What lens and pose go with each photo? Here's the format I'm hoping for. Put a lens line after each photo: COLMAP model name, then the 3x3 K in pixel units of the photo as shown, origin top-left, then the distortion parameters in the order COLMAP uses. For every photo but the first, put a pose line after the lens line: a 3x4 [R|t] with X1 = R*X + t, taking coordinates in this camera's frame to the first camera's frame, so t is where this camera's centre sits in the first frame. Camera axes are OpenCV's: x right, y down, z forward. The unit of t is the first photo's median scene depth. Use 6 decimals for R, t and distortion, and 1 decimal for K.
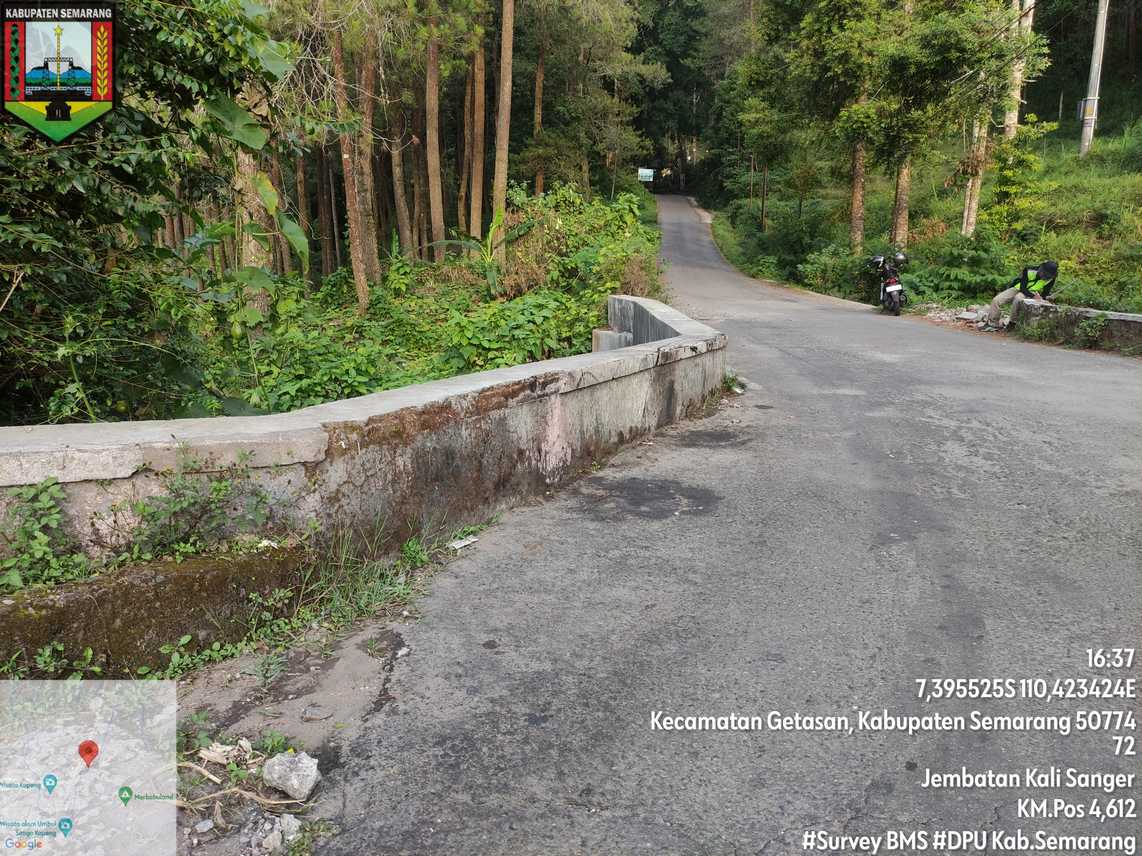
lens RADIAL K [[835.6, 0, 564.0], [0, 835.6, 428.9], [0, 0, 1]] dist [0.054964, -0.047327]
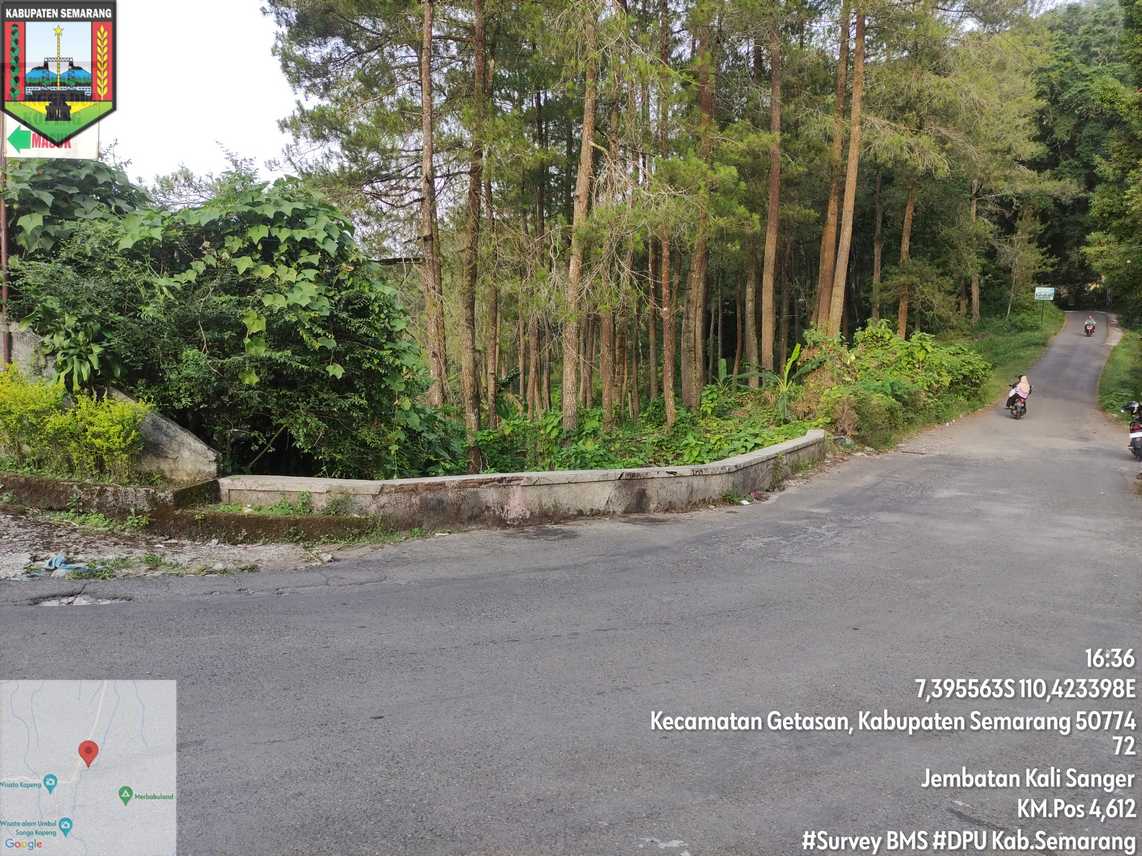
lens RADIAL K [[835.6, 0, 567.9], [0, 835.6, 426.9], [0, 0, 1]] dist [0.054964, -0.047327]
pose [[0.892488, 0.046520, -0.448667, 0.291894], [-0.105688, 0.988546, -0.107738, 0.008122], [0.438516, 0.143574, 0.887181, -0.258157]]
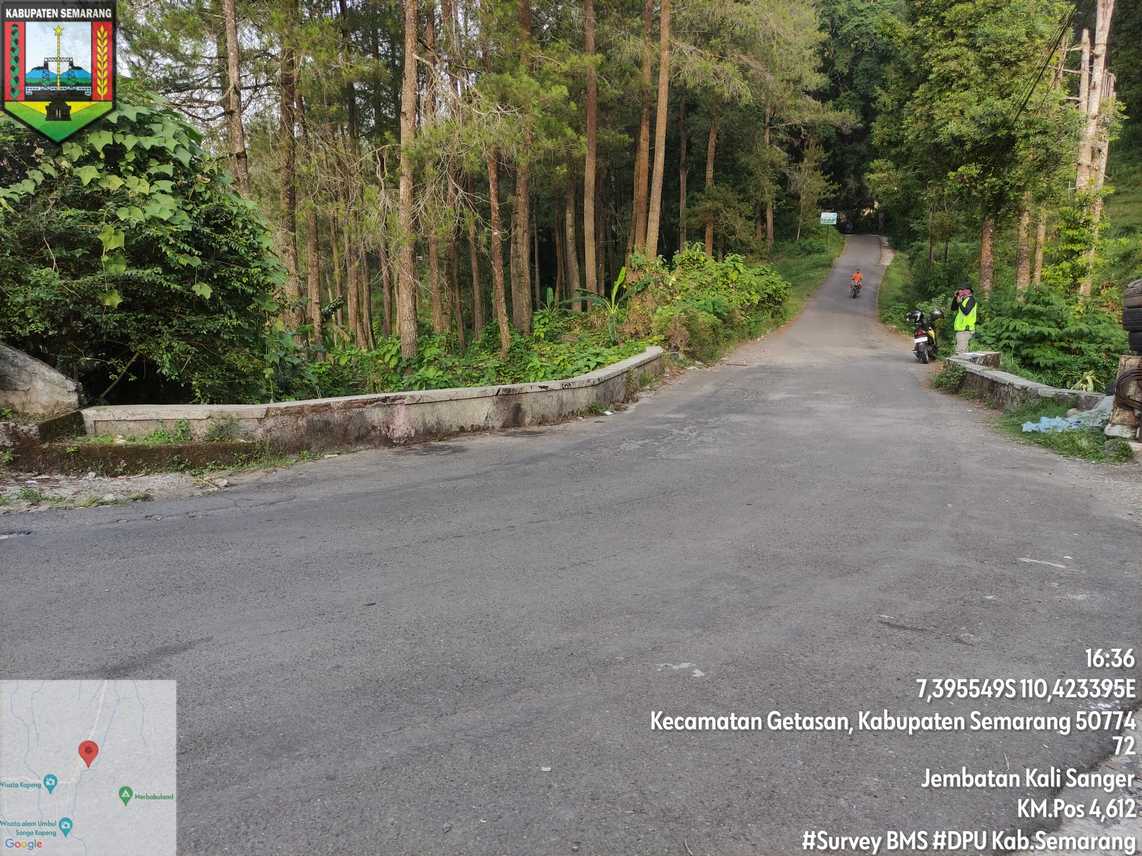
lens RADIAL K [[835.6, 0, 565.0], [0, 835.6, 427.8], [0, 0, 1]] dist [0.054964, -0.047327]
pose [[0.968614, 0.029344, -0.246832, 0.256014], [-0.040588, 0.998351, -0.040589, 0.025224], [0.245234, 0.049333, 0.968208, -0.287949]]
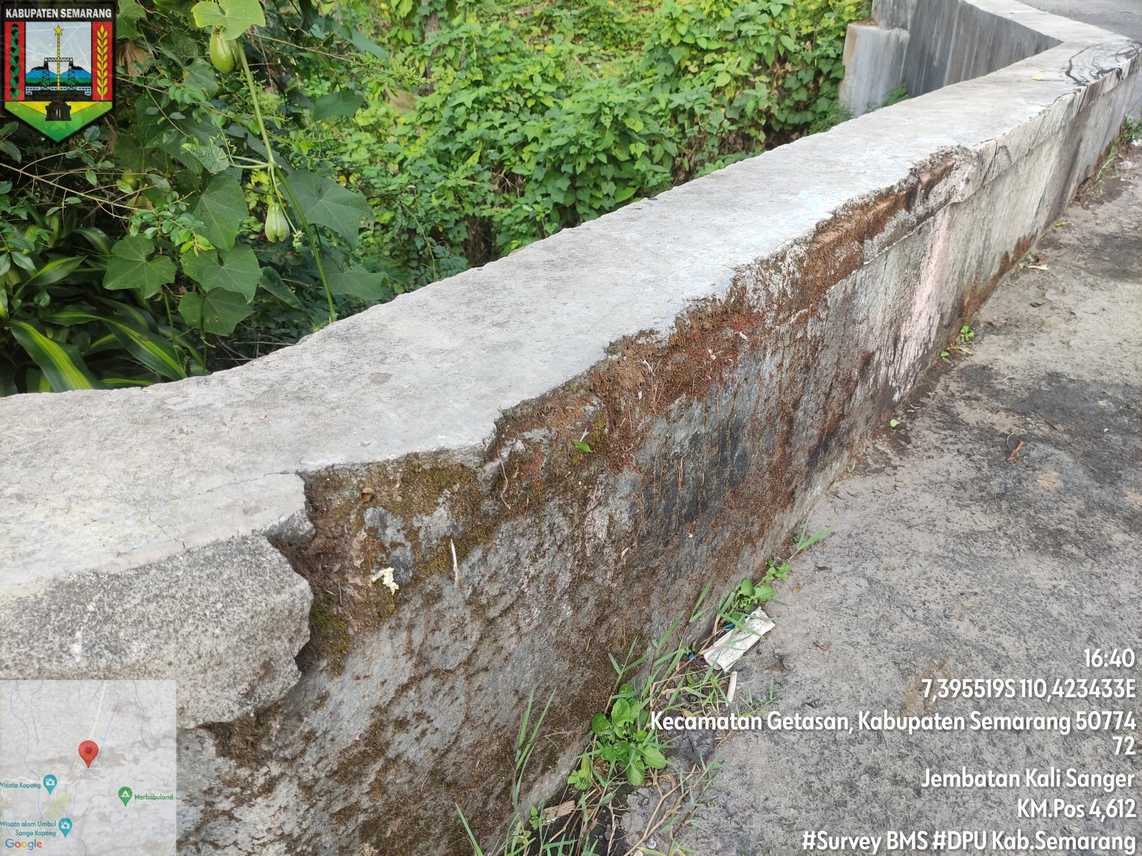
lens RADIAL K [[835.6, 0, 569.7], [0, 835.6, 423.7], [0, 0, 1]] dist [0.054964, -0.047327]
pose [[0.976206, 0.103338, -0.190638, -0.027189], [-0.036231, 0.944515, 0.326463, -0.018373], [0.213797, -0.311788, 0.925786, 0.129701]]
